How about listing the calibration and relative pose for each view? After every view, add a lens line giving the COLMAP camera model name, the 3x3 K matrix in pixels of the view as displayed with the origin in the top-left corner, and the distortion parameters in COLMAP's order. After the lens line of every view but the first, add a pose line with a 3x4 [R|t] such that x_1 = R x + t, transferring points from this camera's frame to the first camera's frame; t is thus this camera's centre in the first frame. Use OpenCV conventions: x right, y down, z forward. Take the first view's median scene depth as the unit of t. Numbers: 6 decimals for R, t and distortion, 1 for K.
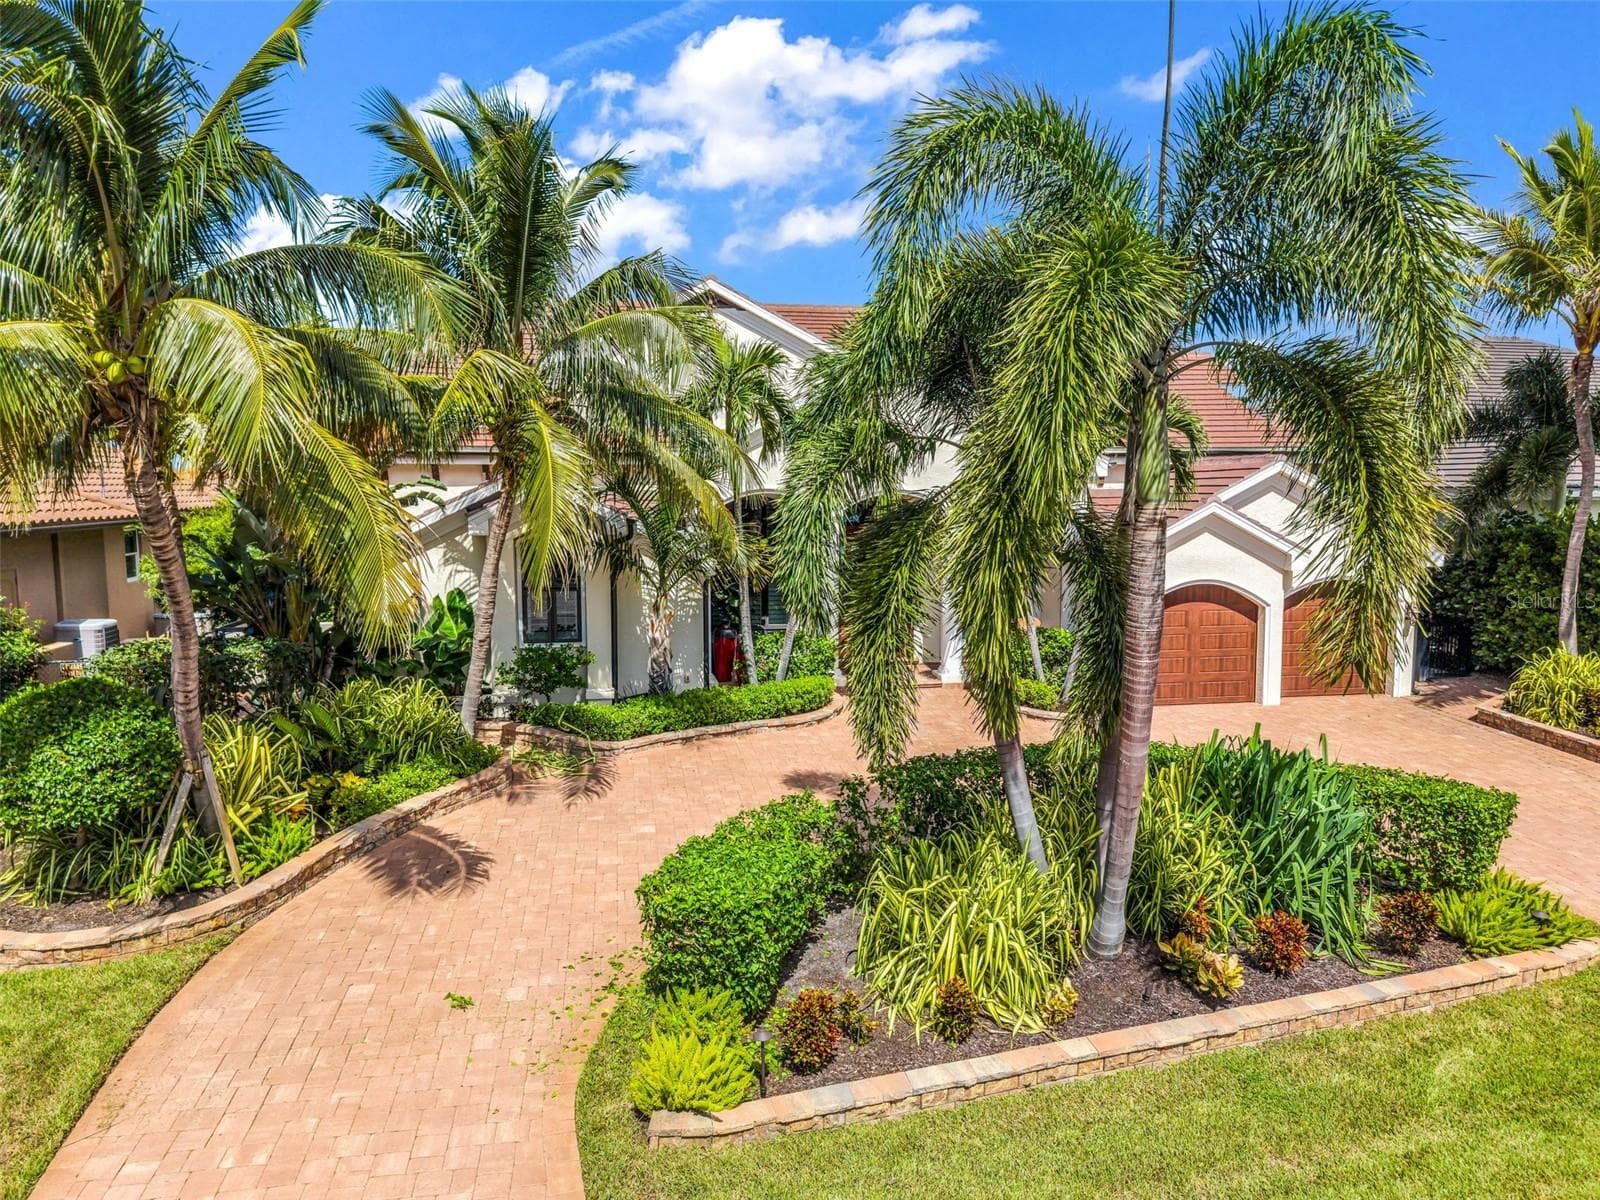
lens RADIAL K [[1058.3, 0, 800.0], [0, 1058.3, 600.0], [0, 0, 1]] dist [0.066441, -0.064652]
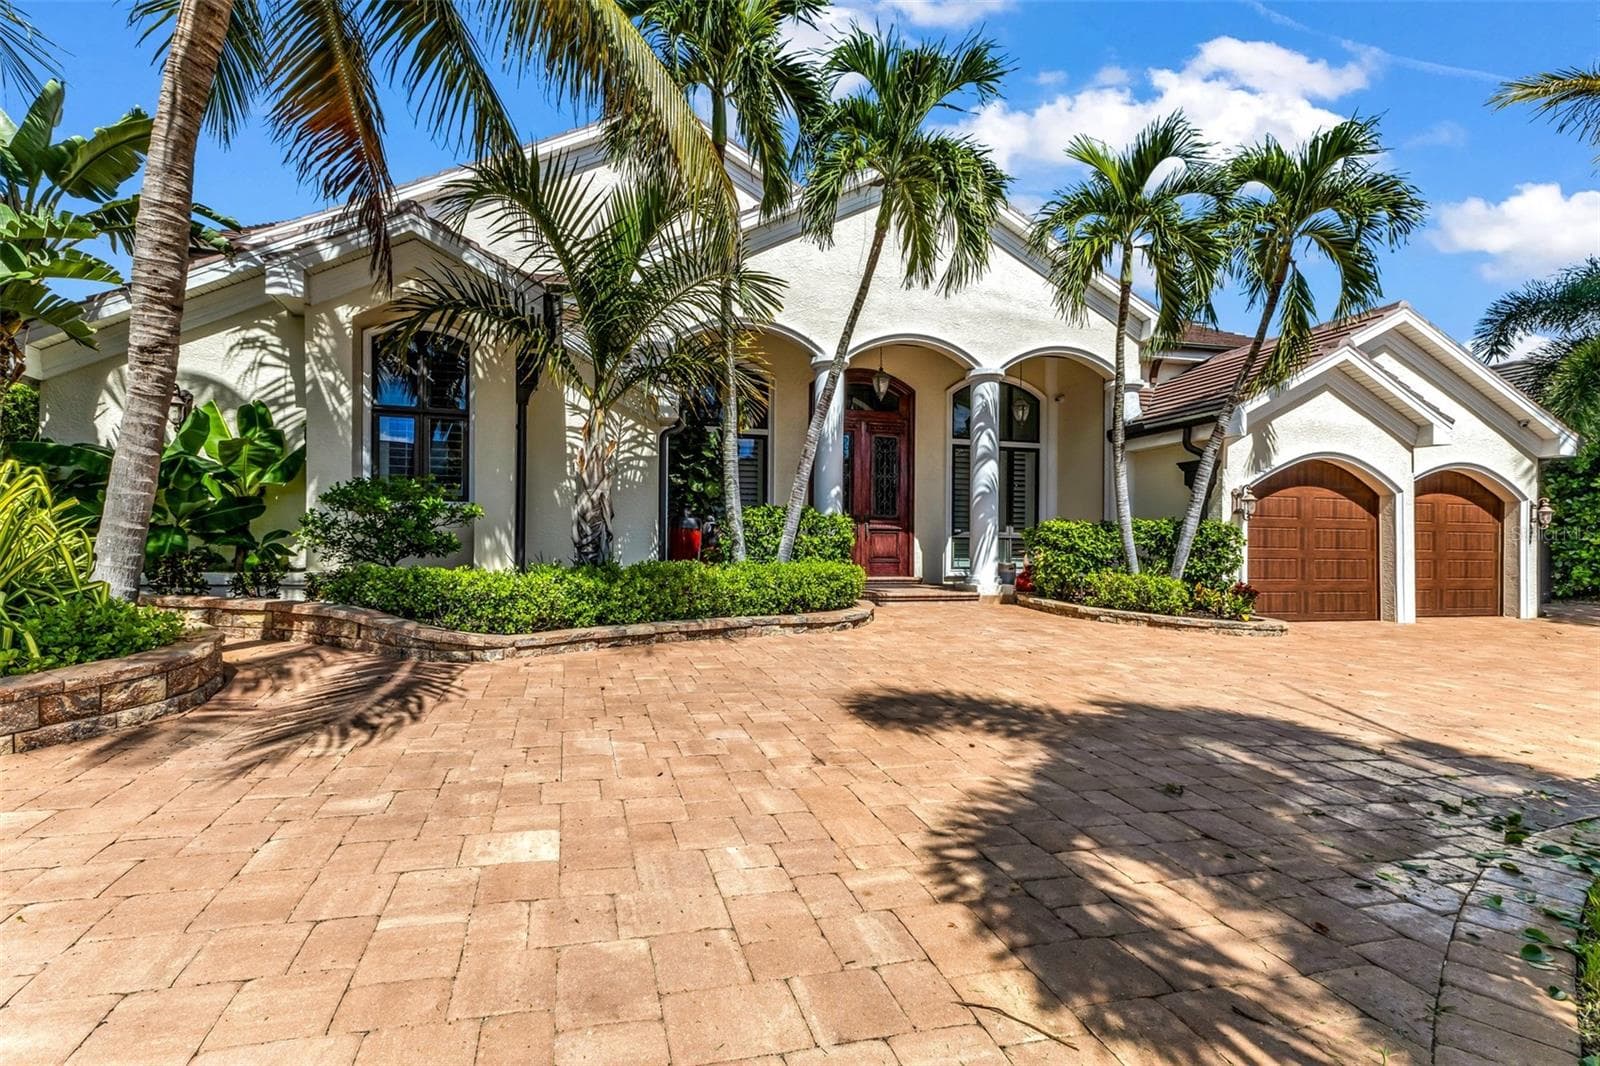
lens RADIAL K [[702.6, 0, 730.2], [0, 702.6, 557.6], [0, 0, 1]] dist [-0.010754, 0.000262]
pose [[0.998341, 0.013098, 0.056072, -0.076072], [-0.007450, 0.994983, -0.099771, 0.117476], [-0.057098, 0.099188, 0.993429, 0.599361]]
